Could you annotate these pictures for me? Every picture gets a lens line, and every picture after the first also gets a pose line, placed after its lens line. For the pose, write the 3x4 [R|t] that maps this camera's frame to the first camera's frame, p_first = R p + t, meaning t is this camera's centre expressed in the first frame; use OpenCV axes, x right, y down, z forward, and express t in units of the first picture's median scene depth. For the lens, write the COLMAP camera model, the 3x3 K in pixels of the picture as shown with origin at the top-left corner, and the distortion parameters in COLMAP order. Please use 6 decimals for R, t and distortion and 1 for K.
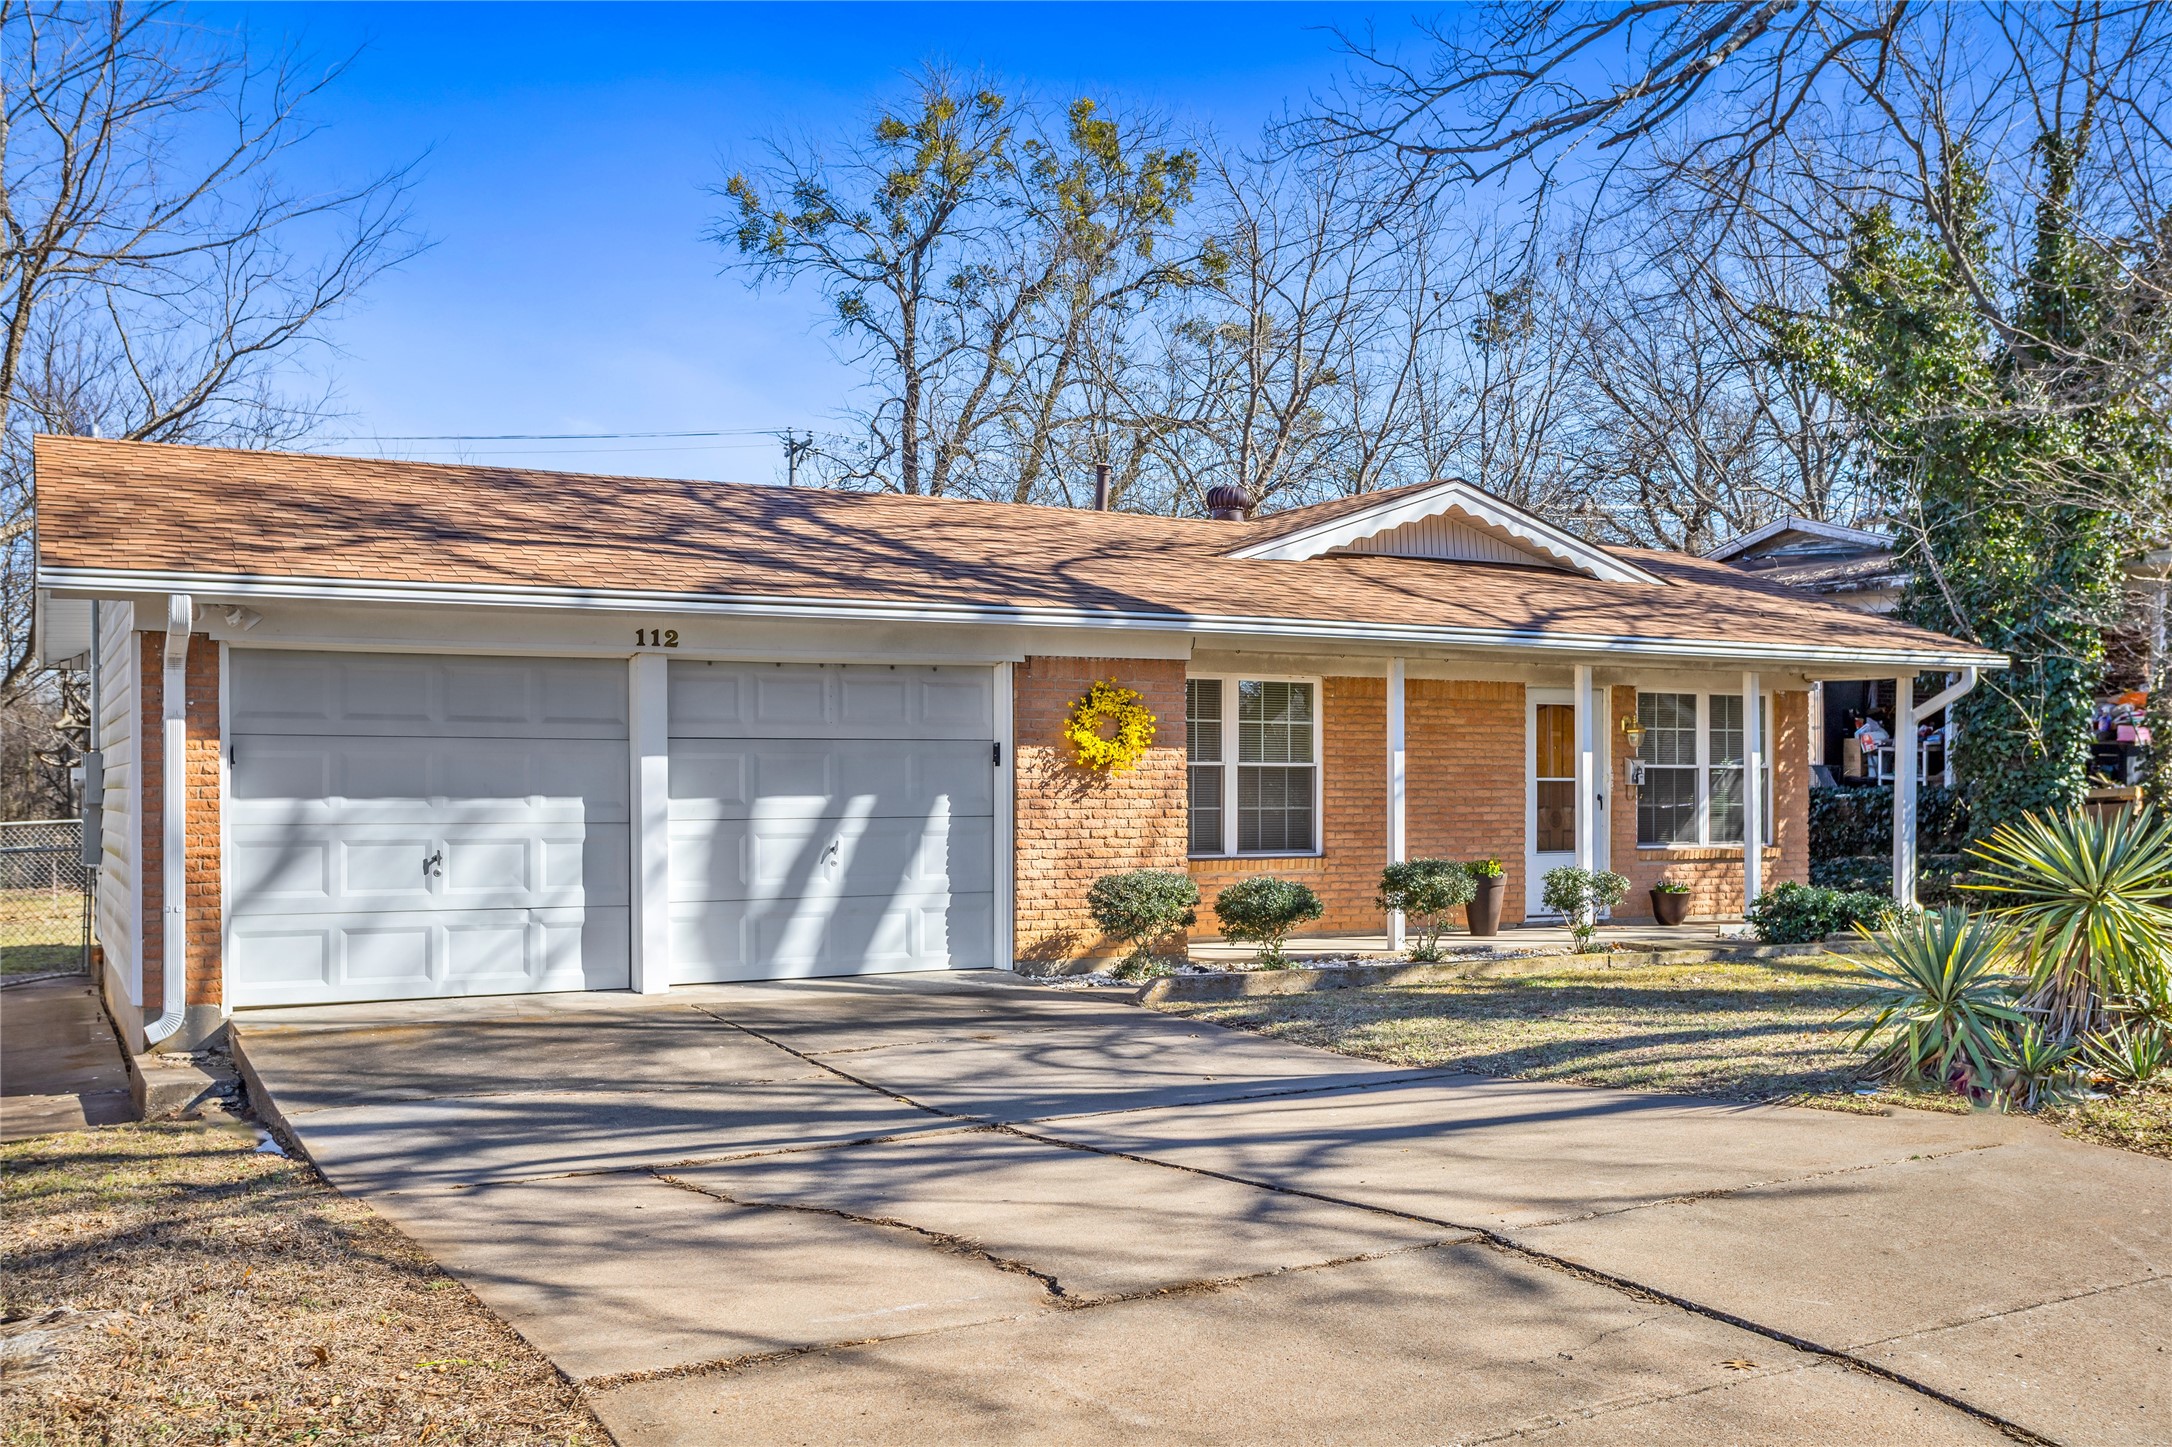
lens RADIAL K [[2010.4, 0, 1086.1], [0, 2010.4, 731.2], [0, 0, 1]] dist [-0.023521, 0.000000]
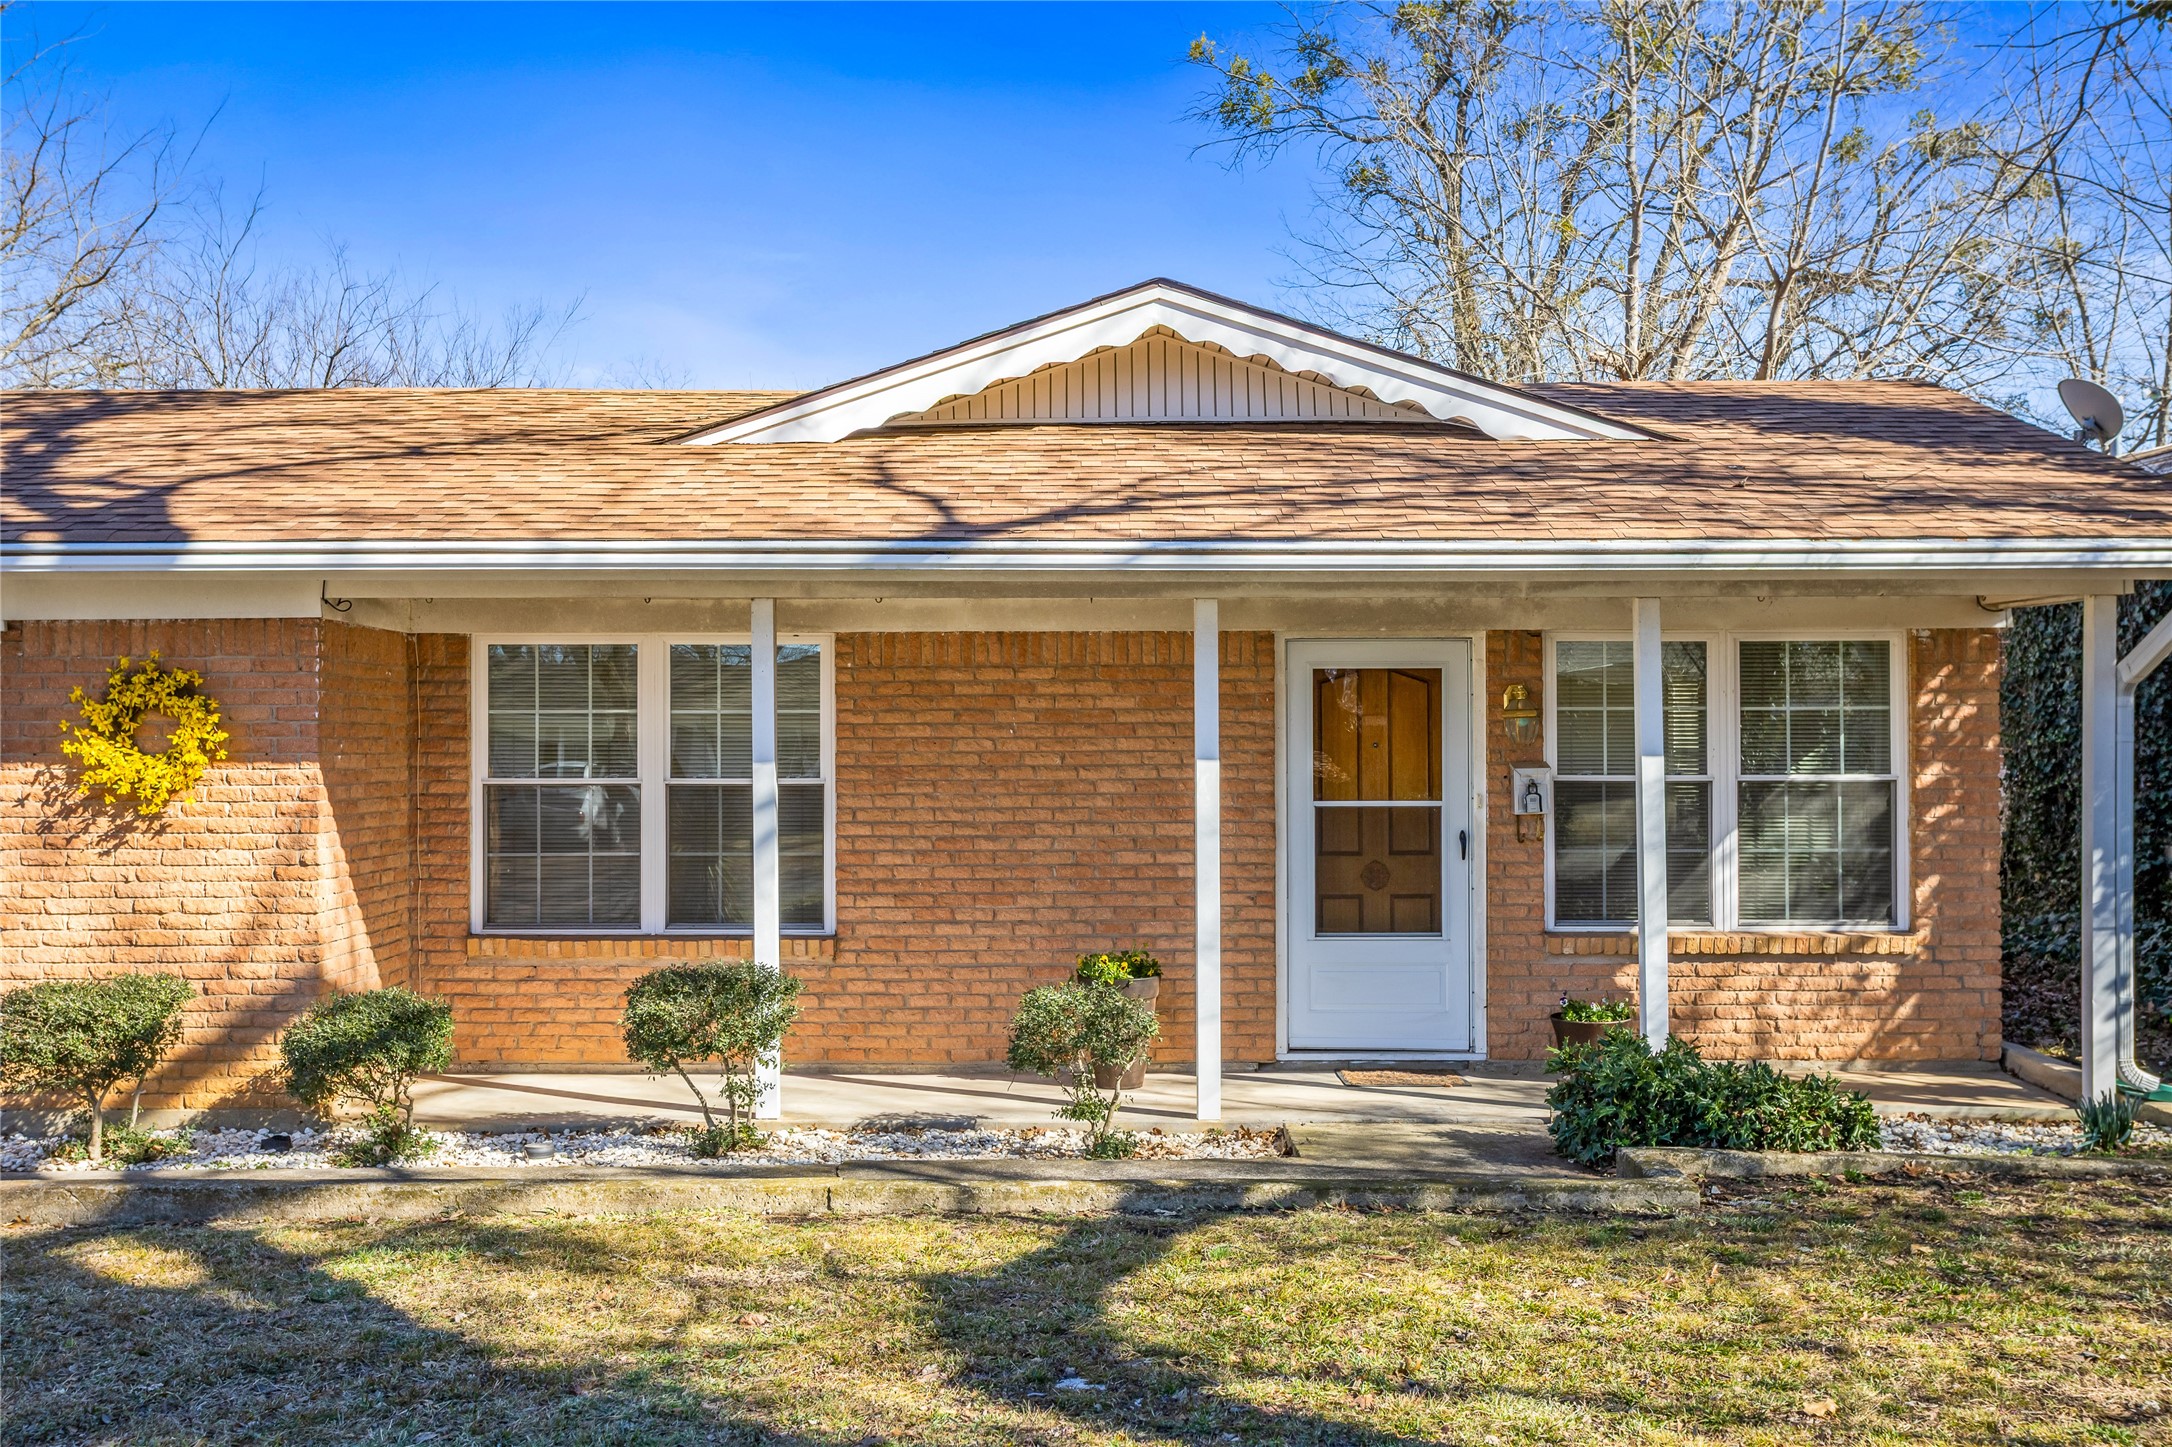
lens RADIAL K [[2121.1, 0, 1085.9], [0, 2121.1, 721.0], [0, 0, 1]] dist [0.015501, 0.000000]
pose [[0.875764, -0.010060, -0.482634, 0.483635], [0.015956, 0.999840, 0.008112, -0.005213], [0.482475, -0.014805, 0.875785, 0.483251]]
